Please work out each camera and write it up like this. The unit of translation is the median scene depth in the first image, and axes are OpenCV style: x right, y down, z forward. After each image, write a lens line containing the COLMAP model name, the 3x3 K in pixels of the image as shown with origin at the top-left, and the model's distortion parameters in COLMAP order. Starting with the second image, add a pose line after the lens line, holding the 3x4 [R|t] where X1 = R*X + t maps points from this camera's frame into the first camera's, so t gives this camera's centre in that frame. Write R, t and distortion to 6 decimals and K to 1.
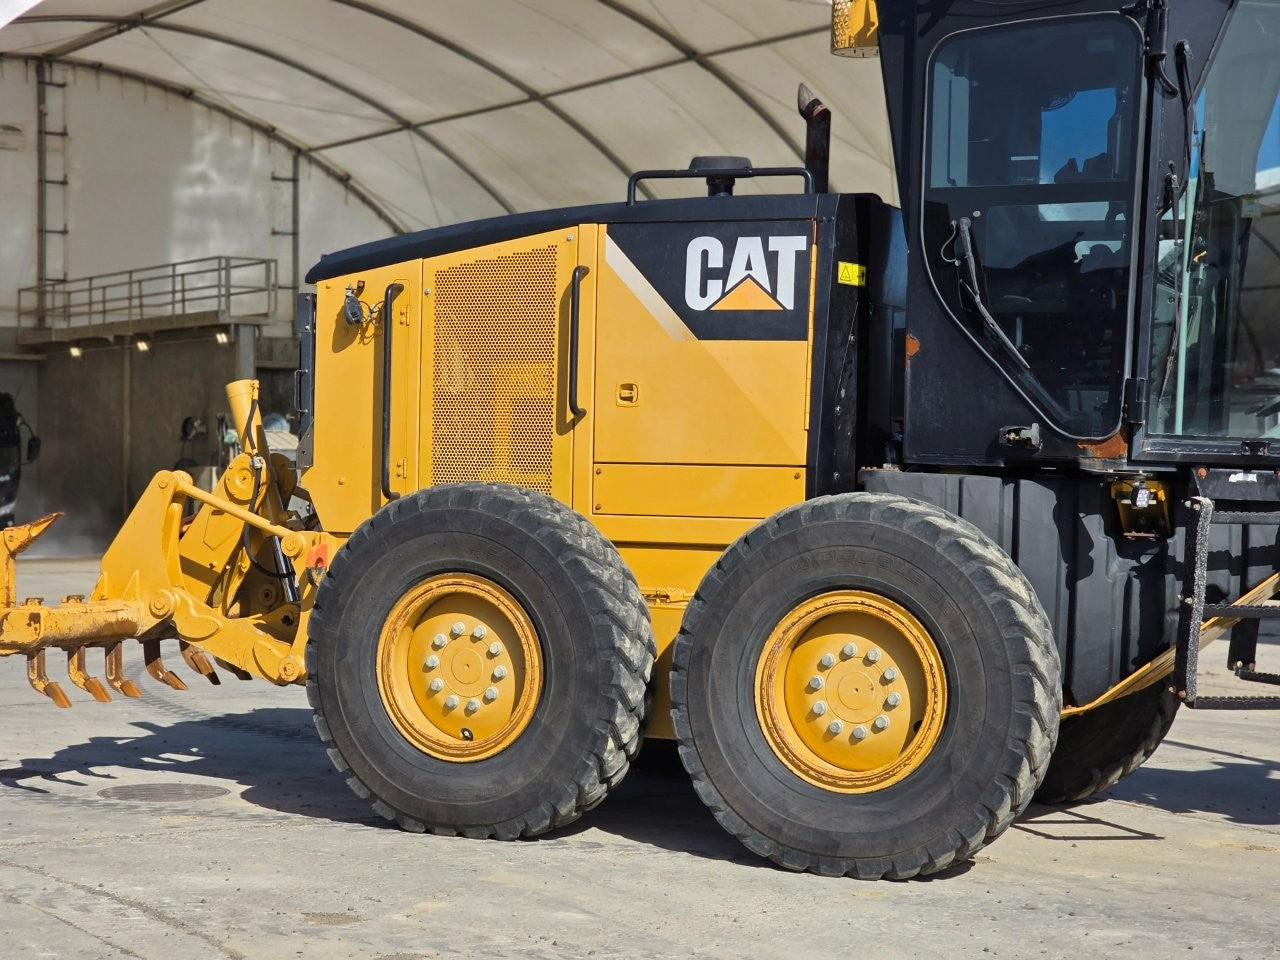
lens RADIAL K [[2512.6, 0, 585.1], [0, 2512.6, 481.5], [0, 0, 1]] dist [-0.328508, 3.242059]
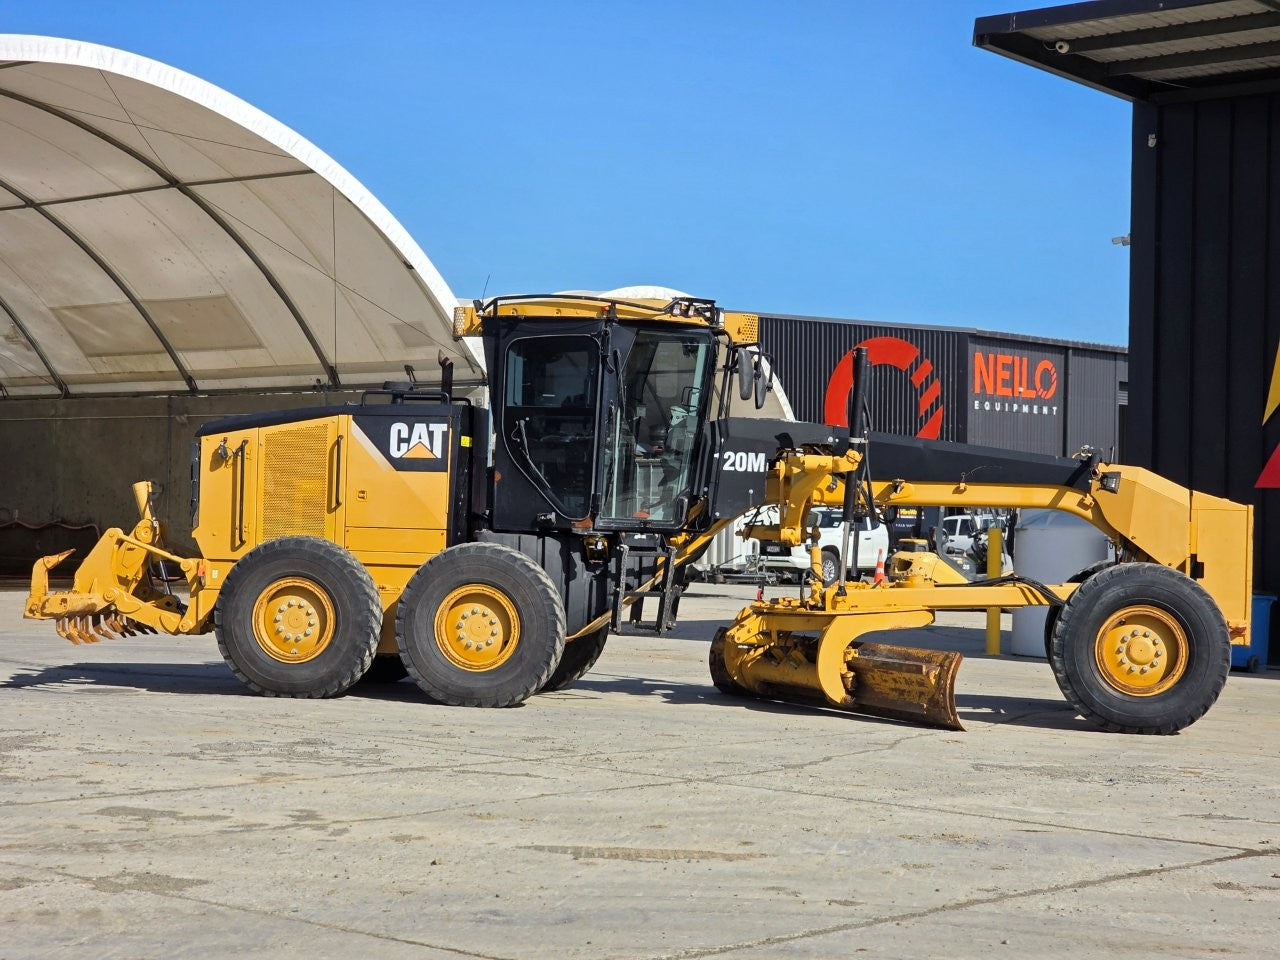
lens RADIAL K [[2486.1, 0, 637.6], [0, 2486.1, 550.7], [0, 0, 1]] dist [0.106792, -0.174947]
pose [[0.960178, 0.006273, 0.279318, -0.376334], [-0.009371, 0.999908, 0.009758, -0.010924], [-0.279232, -0.011987, 0.960149, -1.194729]]
